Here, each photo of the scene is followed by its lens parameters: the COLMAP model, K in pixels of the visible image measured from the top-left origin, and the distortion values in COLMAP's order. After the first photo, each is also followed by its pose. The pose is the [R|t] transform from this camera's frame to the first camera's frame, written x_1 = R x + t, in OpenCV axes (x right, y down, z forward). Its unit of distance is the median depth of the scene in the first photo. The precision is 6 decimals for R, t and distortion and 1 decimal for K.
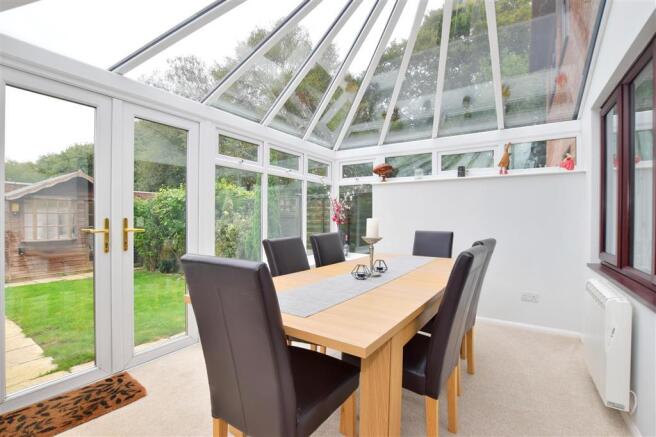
lens RADIAL K [[294.2, 0, 328.0], [0, 294.2, 218.5], [0, 0, 1]] dist [-0.038836, 0.007723]
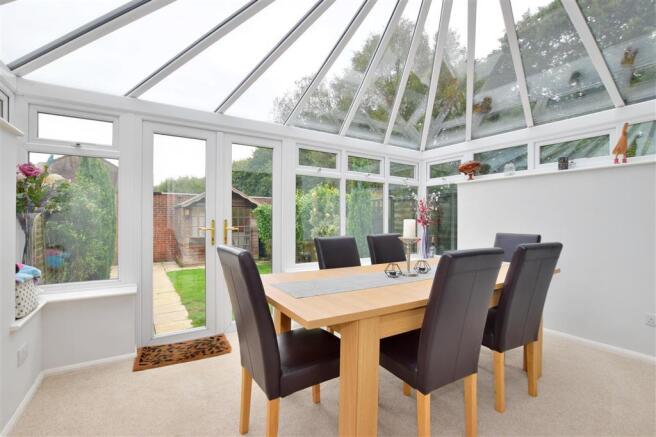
lens RADIAL K [[294.2, 0, 328.0], [0, 294.2, 218.5], [0, 0, 1]] dist [-0.038836, 0.007723]
pose [[0.915173, -0.004120, -0.403040, 0.162395], [0.001682, 0.999978, -0.006404, 0.001532], [0.403058, 0.005183, 0.915160, -0.028617]]
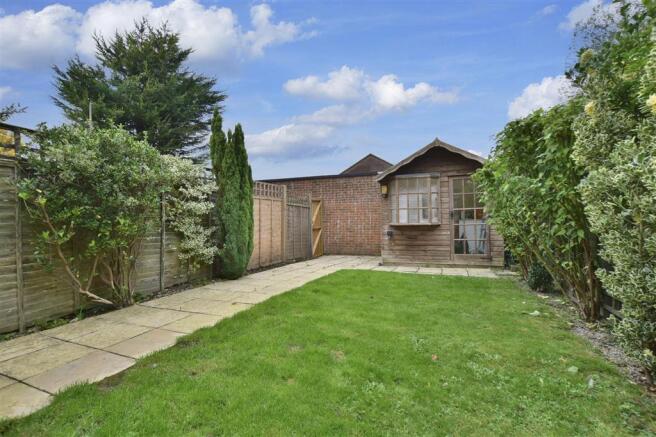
lens RADIAL K [[294.2, 0, 328.0], [0, 294.2, 218.5], [0, 0, 1]] dist [-0.038836, 0.007723]
pose [[0.192216, -0.005825, -0.981335, -0.254394], [0.008389, 0.999956, -0.004292, 0.114919], [0.981317, -0.007407, 0.192257, 1.112214]]
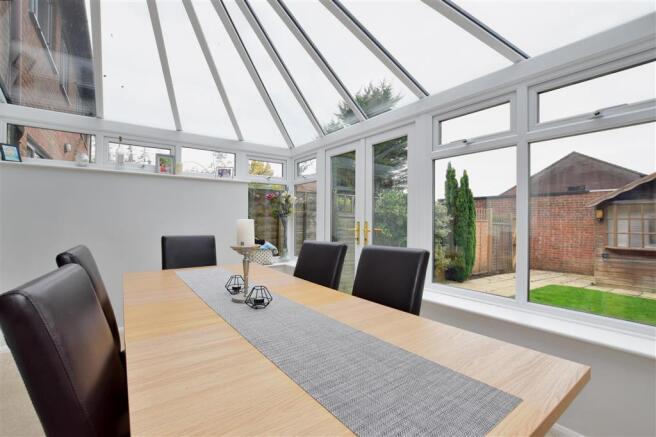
lens RADIAL K [[294.2, 0, 328.0], [0, 294.2, 218.5], [0, 0, 1]] dist [-0.038836, 0.007723]
pose [[-0.353124, -0.015013, -0.935456, 0.414209], [-0.012262, 0.999860, -0.011417, 0.003059], [0.935496, 0.007439, -0.353258, 0.801243]]
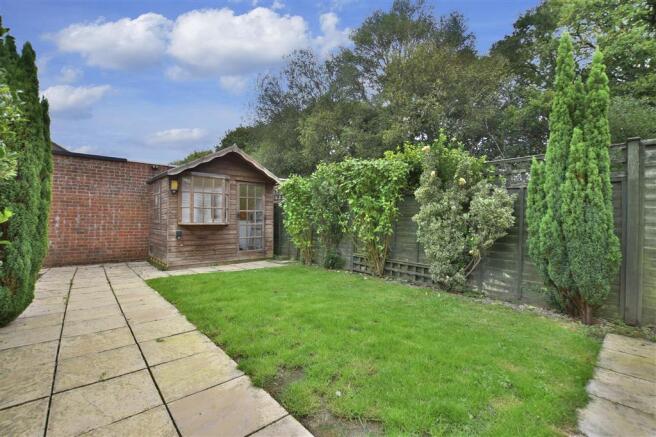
lens RADIAL K [[294.2, 0, 328.0], [0, 294.2, 218.5], [0, 0, 1]] dist [-0.038836, 0.007723]
pose [[0.960521, 0.014309, -0.277839, -0.711612], [-0.016723, 0.999840, -0.006318, 0.112998], [0.277704, 0.010715, 0.960607, 0.482766]]
